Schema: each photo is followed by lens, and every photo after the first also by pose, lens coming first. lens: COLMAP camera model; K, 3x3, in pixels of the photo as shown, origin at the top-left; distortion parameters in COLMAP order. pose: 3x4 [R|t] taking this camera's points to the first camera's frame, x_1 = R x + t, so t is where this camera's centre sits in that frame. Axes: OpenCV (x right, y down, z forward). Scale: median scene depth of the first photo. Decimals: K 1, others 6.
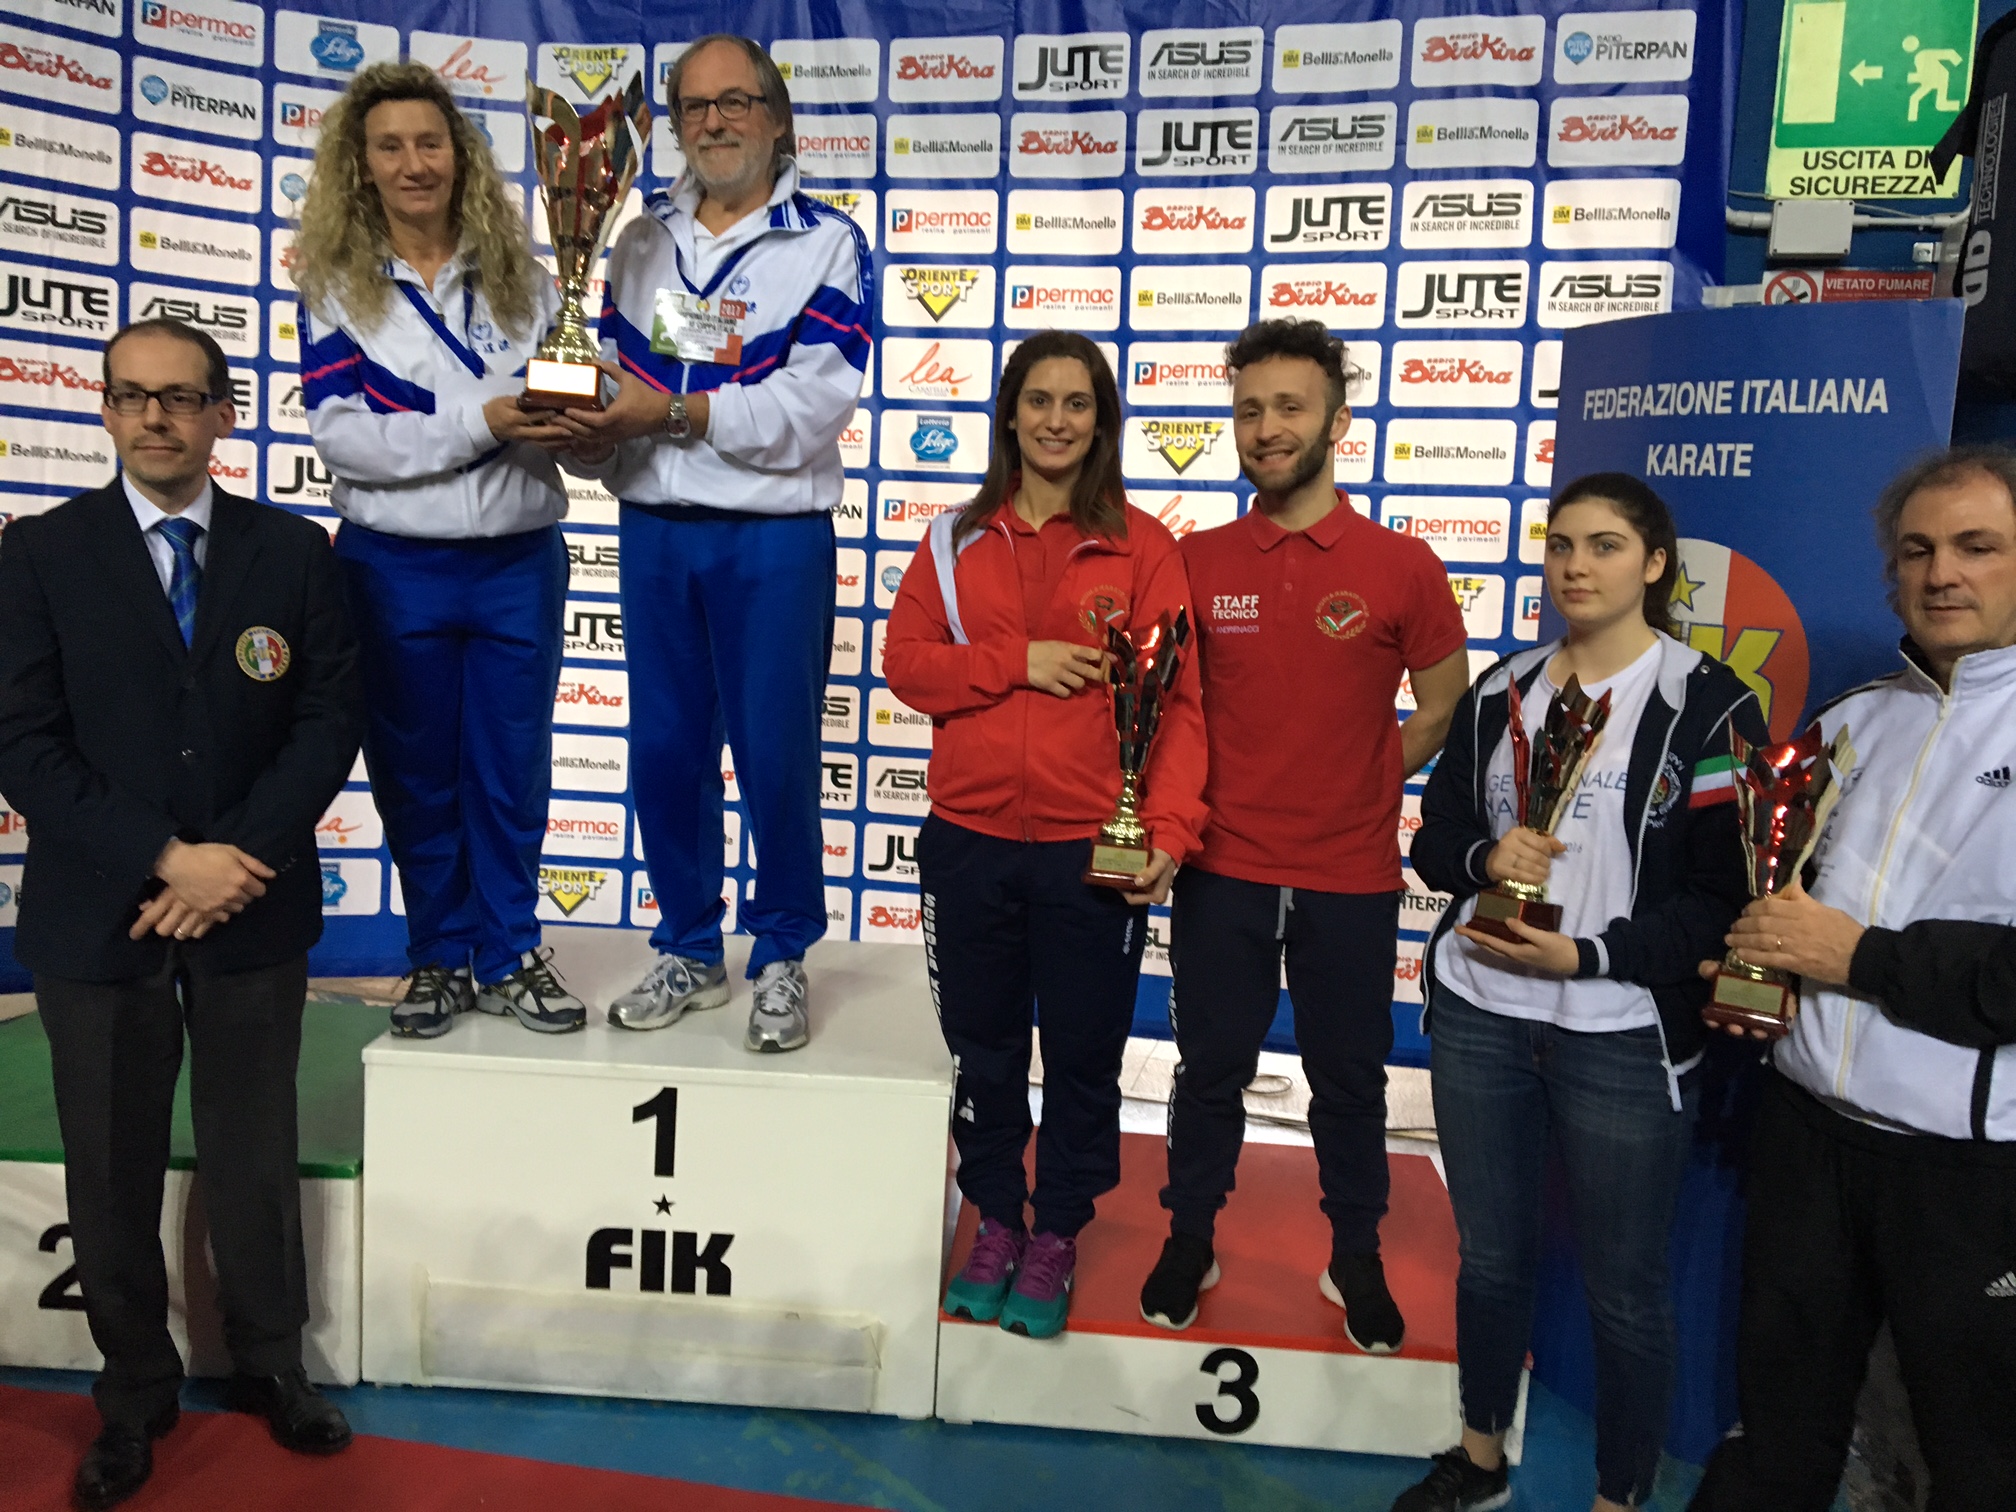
lens RADIAL K [[1701.7, 0, 1003.8], [0, 1701.7, 746.4], [0, 0, 1]] dist [0.090372, -0.103829]
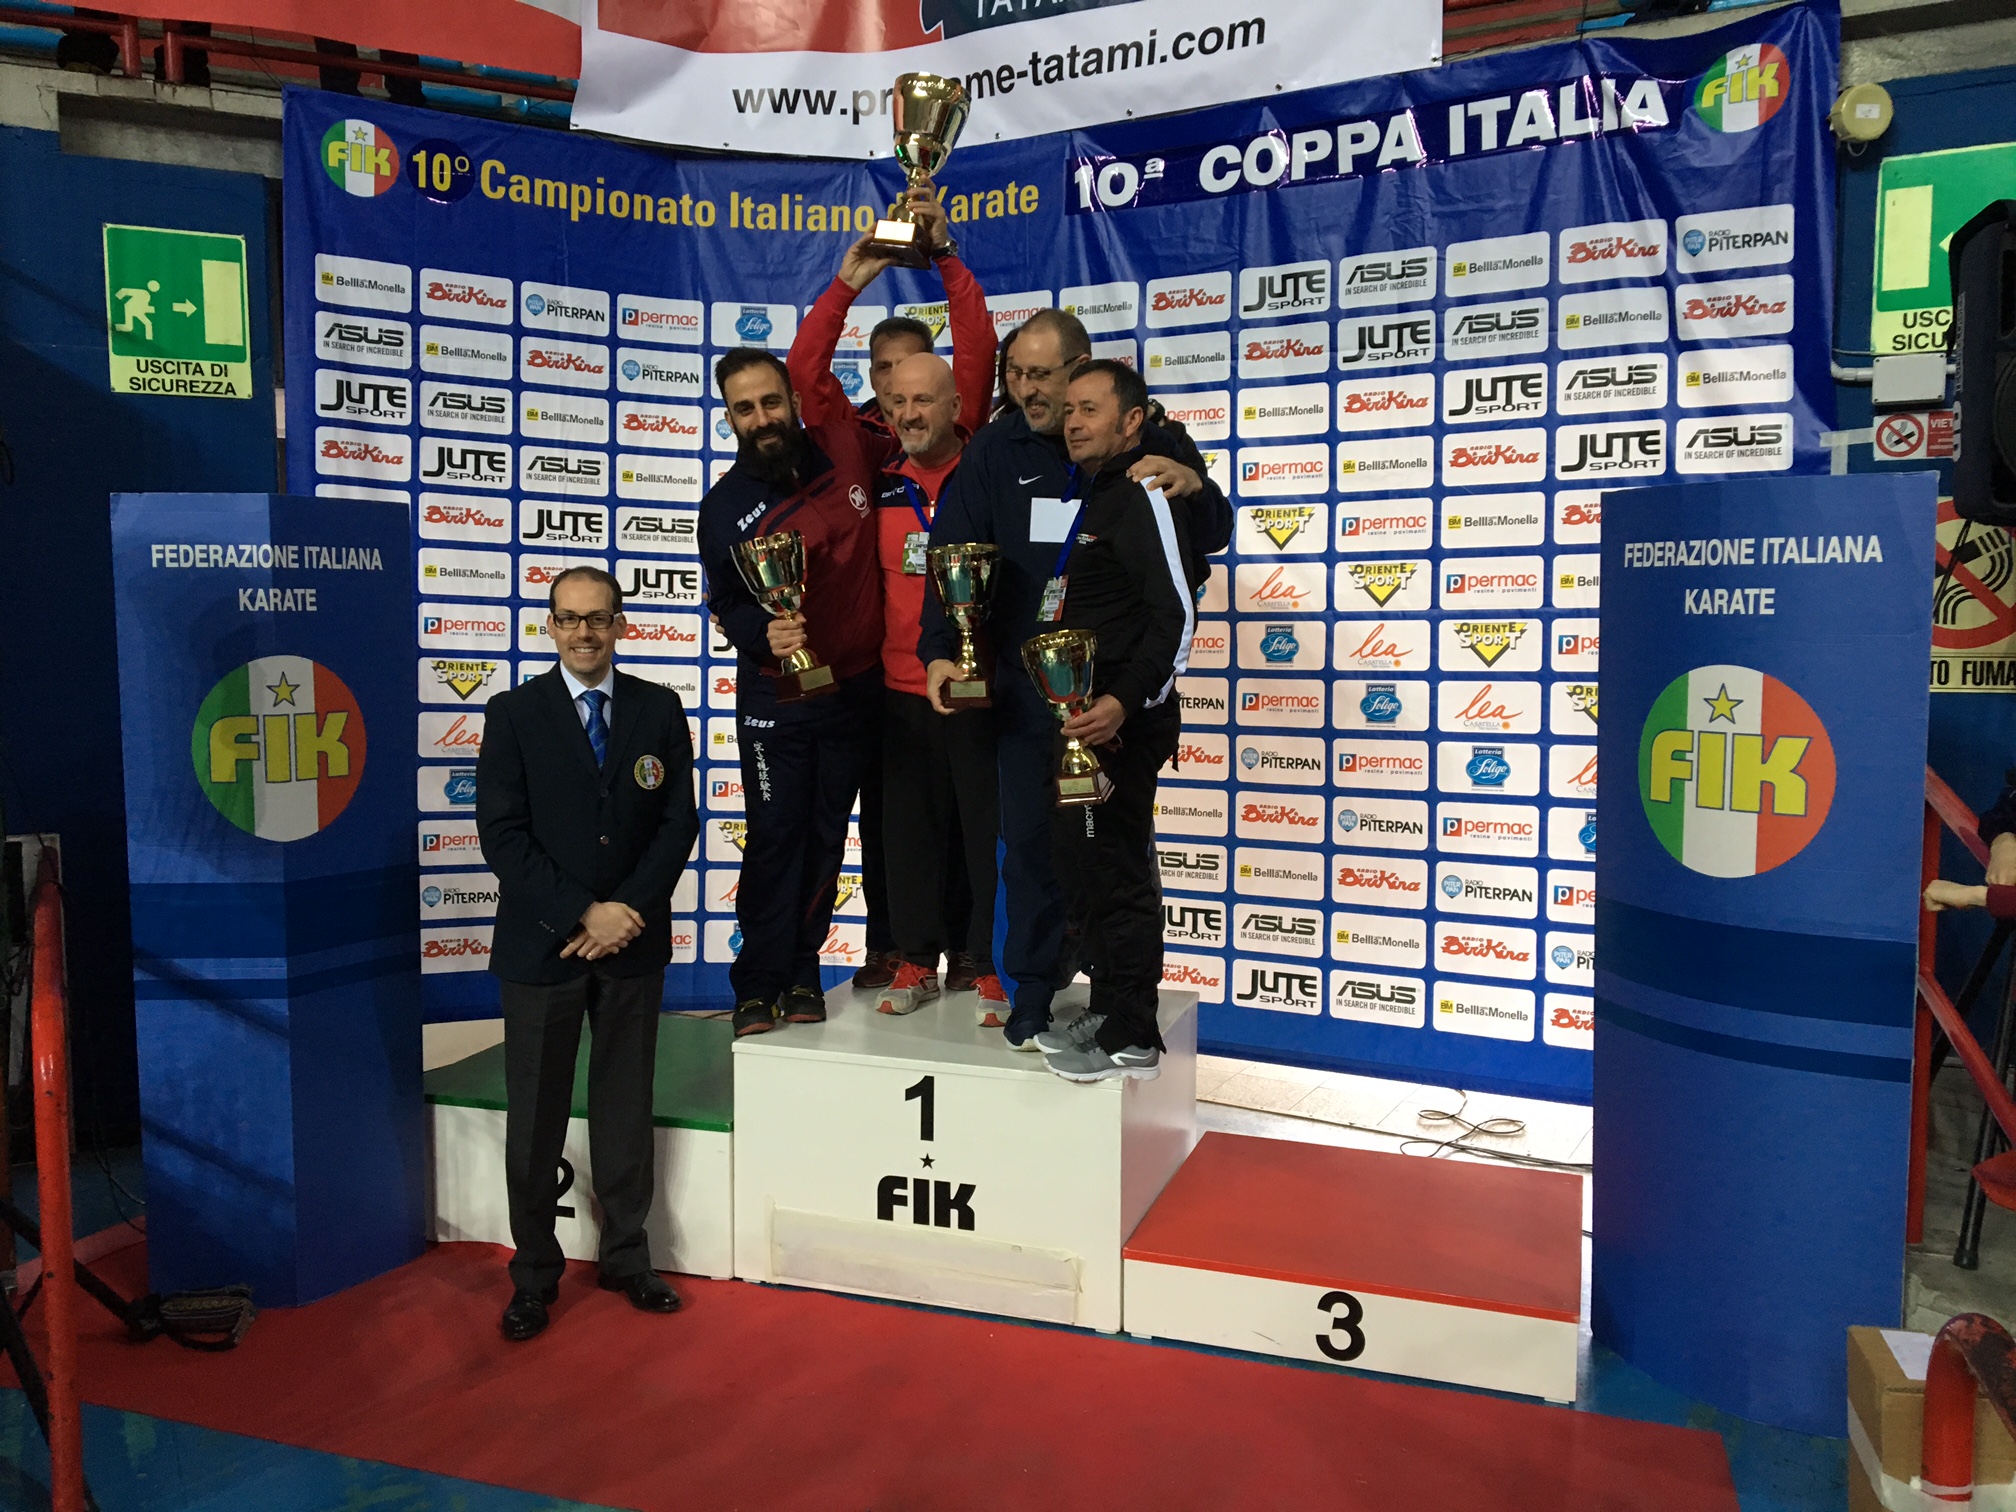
lens RADIAL K [[1701.7, 0, 1006.3], [0, 1701.7, 748.9], [0, 0, 1]] dist [0.090372, -0.103829]
pose [[0.961850, -0.022906, -0.272617, 0.185477], [0.009109, 0.998618, -0.051768, 0.002159], [0.273426, 0.047310, 0.960729, -0.251832]]
